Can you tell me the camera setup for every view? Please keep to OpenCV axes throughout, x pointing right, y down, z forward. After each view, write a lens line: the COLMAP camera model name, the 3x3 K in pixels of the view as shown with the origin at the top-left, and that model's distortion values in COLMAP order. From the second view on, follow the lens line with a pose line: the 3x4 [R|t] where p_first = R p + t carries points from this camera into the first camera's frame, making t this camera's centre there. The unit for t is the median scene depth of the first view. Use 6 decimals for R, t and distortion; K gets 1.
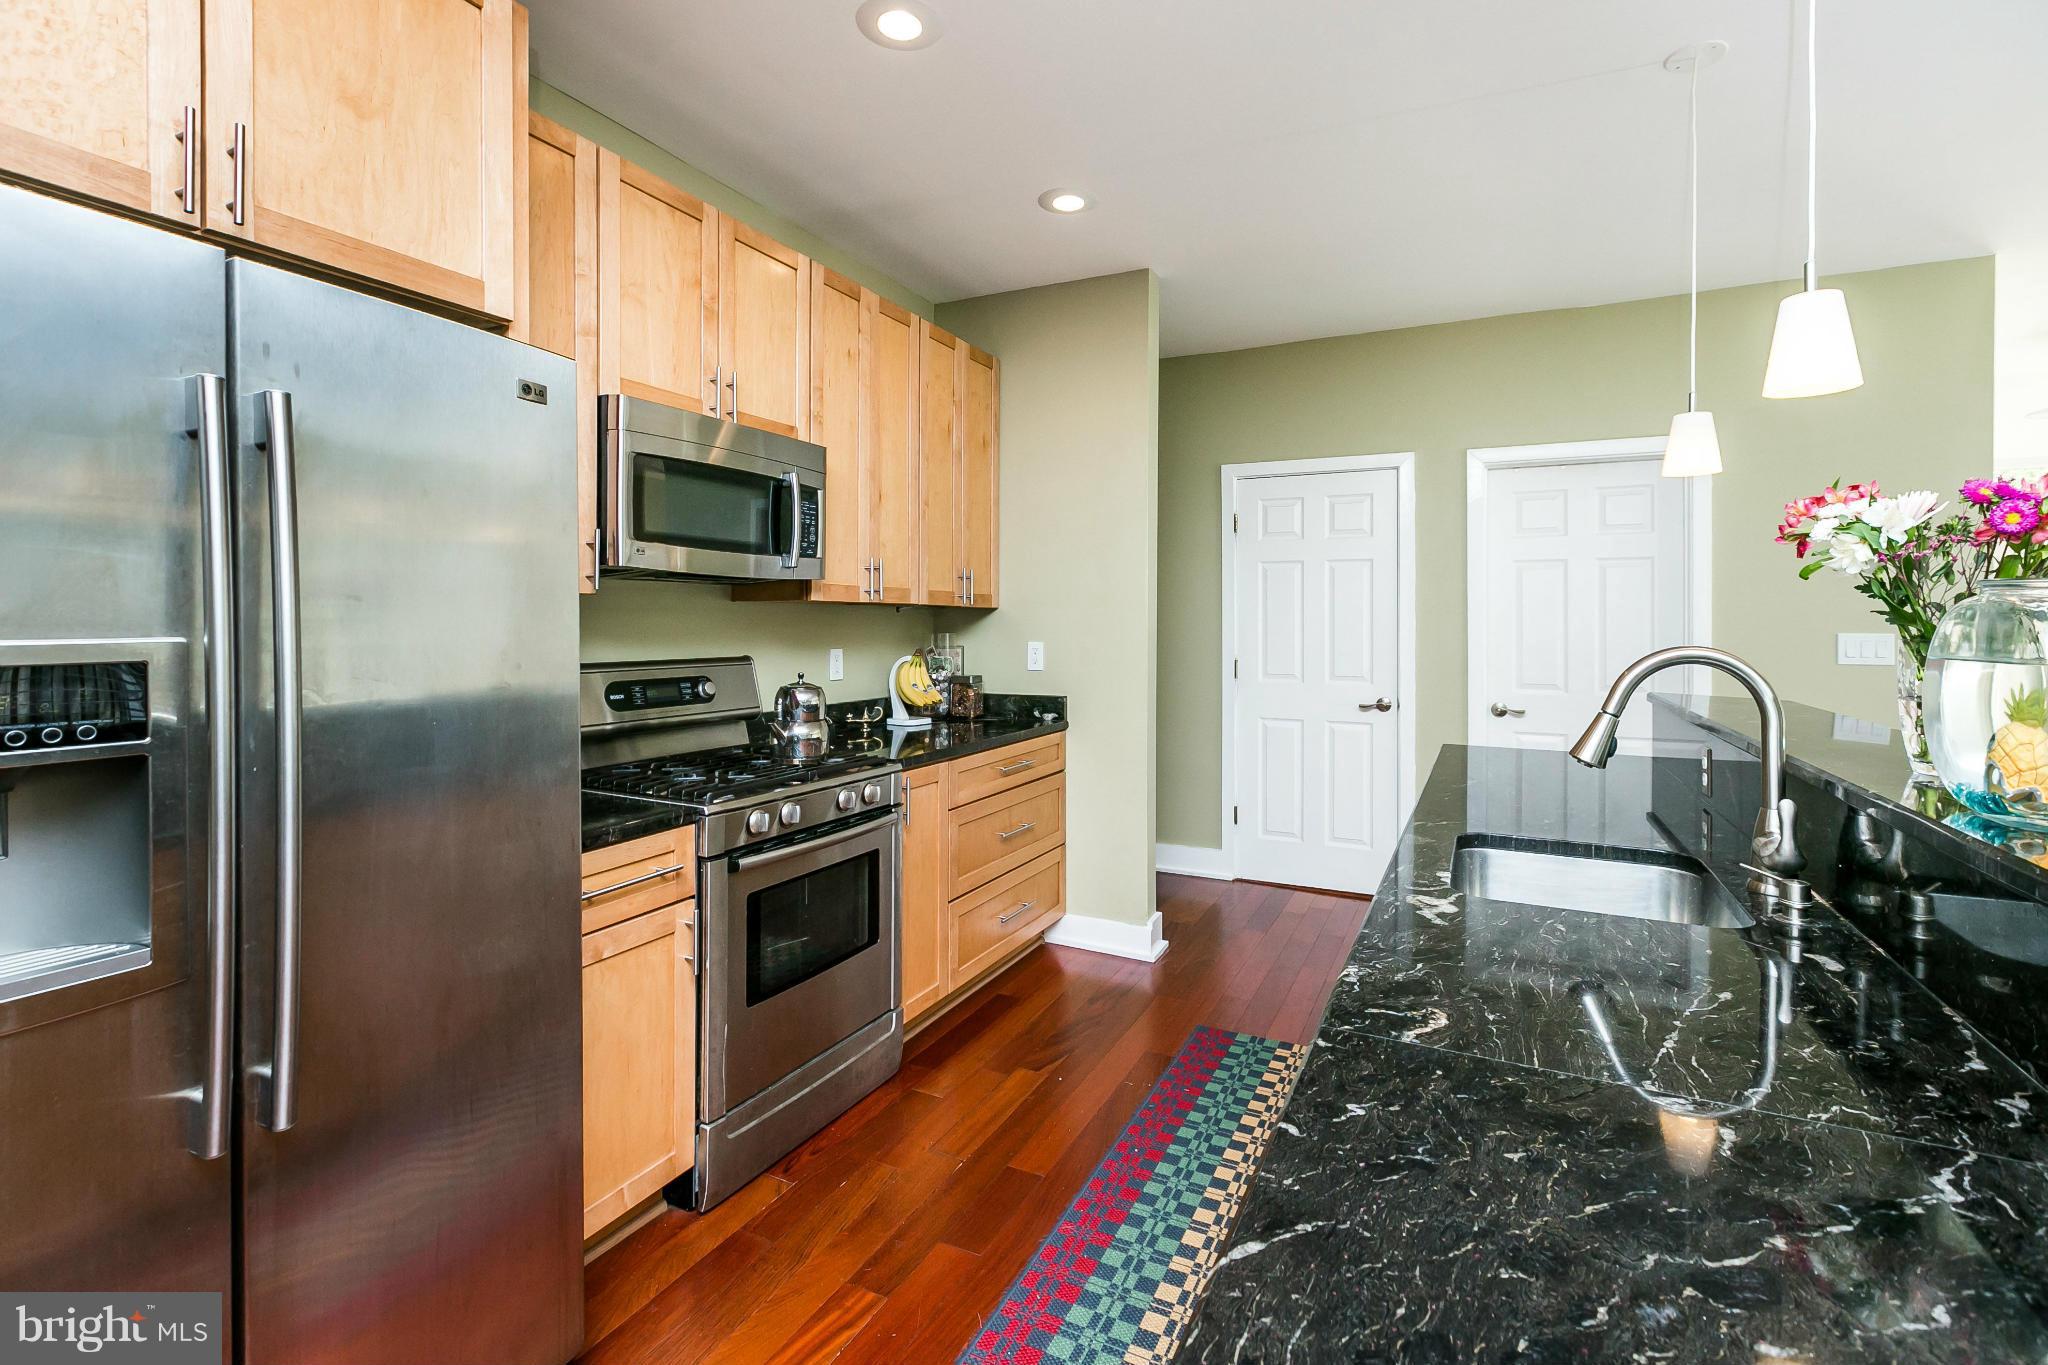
lens RADIAL K [[929.7, 0, 1028.1], [0, 929.7, 633.3], [0, 0, 1]] dist [0.001117, 0.000544]
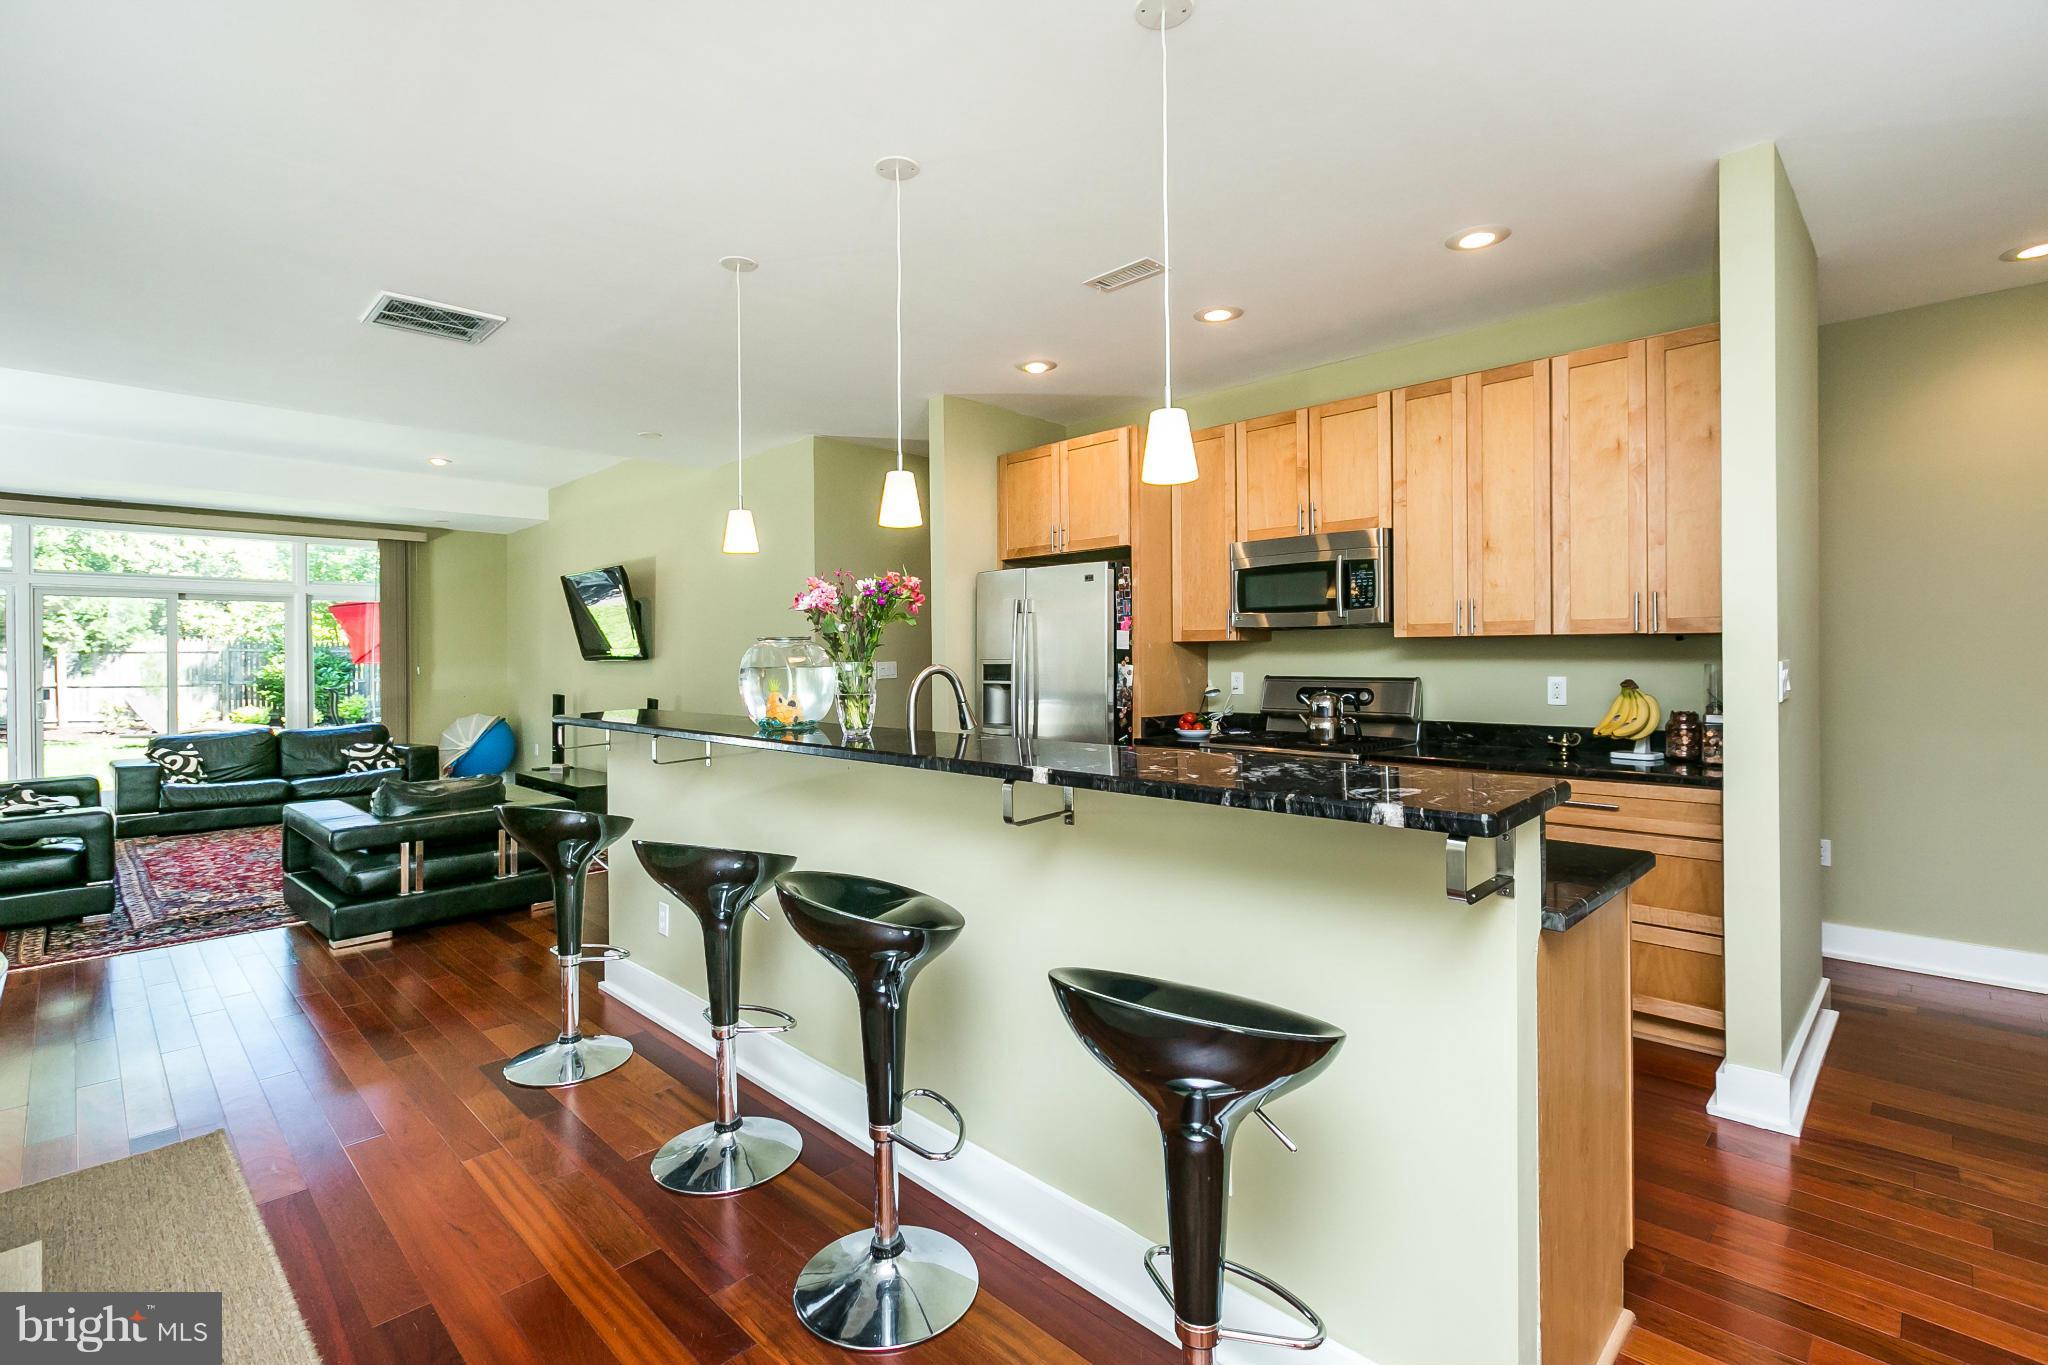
lens RADIAL K [[946.3, 0, 1008.5], [0, 946.3, 660.6], [0, 0, 1]] dist [0.001118, 0.000767]
pose [[-0.309363, -0.000004, -0.950944, 1.364381], [-0.007365, 0.999970, 0.002392, 0.000428], [0.950915, 0.007744, -0.309354, 0.947875]]
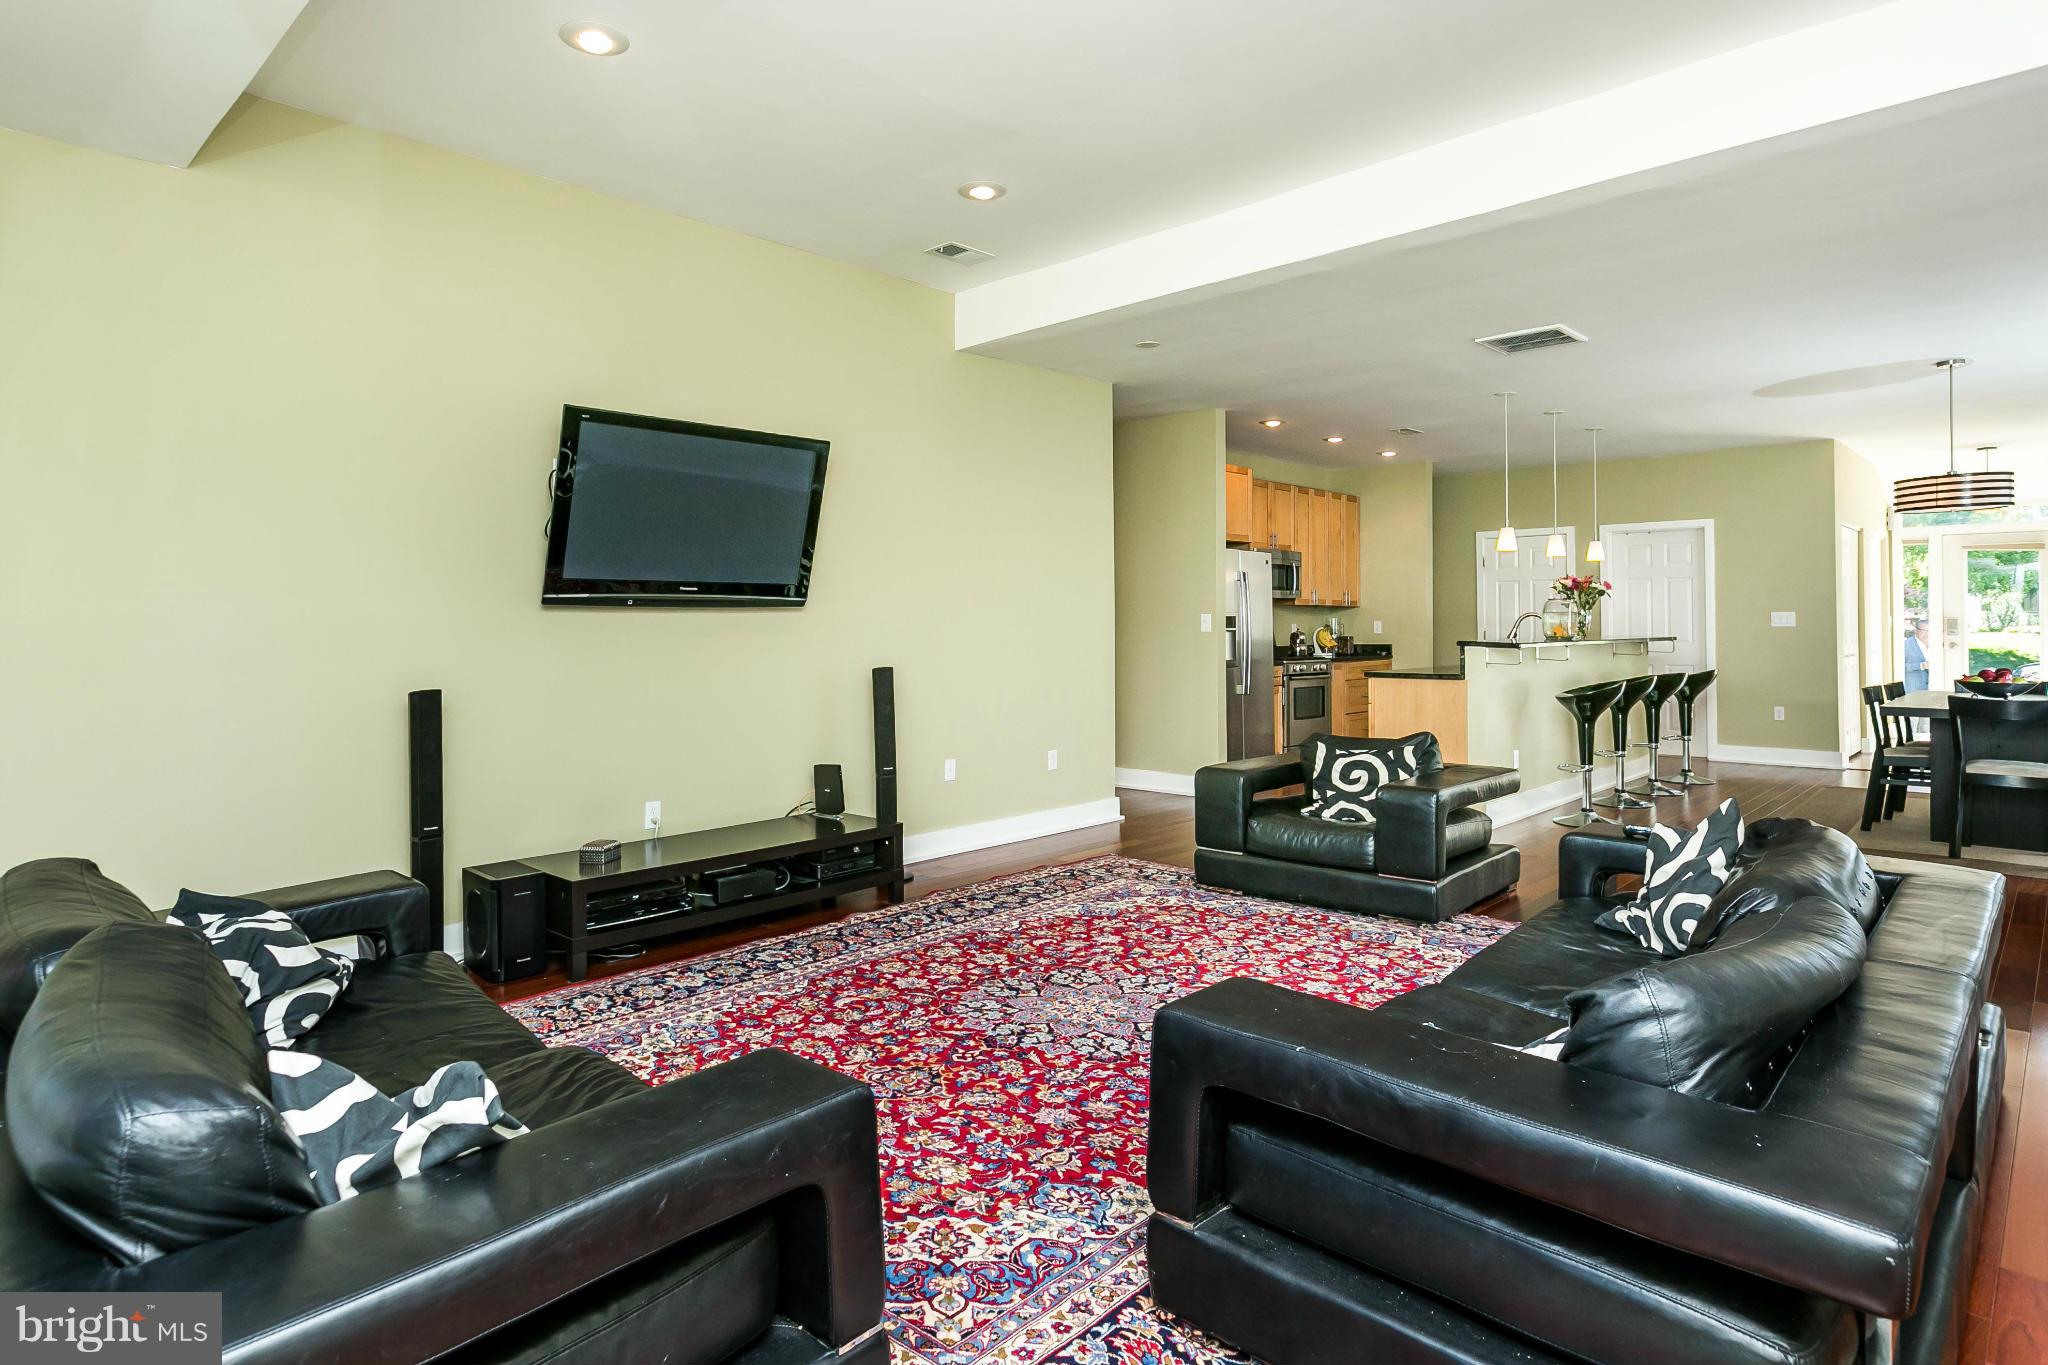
lens RADIAL K [[1084.5, 0, 1025.9], [0, 1084.5, 643.3], [0, 0, 1]] dist [0.001510, 0.000863]
pose [[0.952383, -0.008203, -0.304795, -0.004783], [0.009167, 0.999956, 0.001732, 0.073693], [0.304768, -0.004444, 0.952416, -2.598547]]
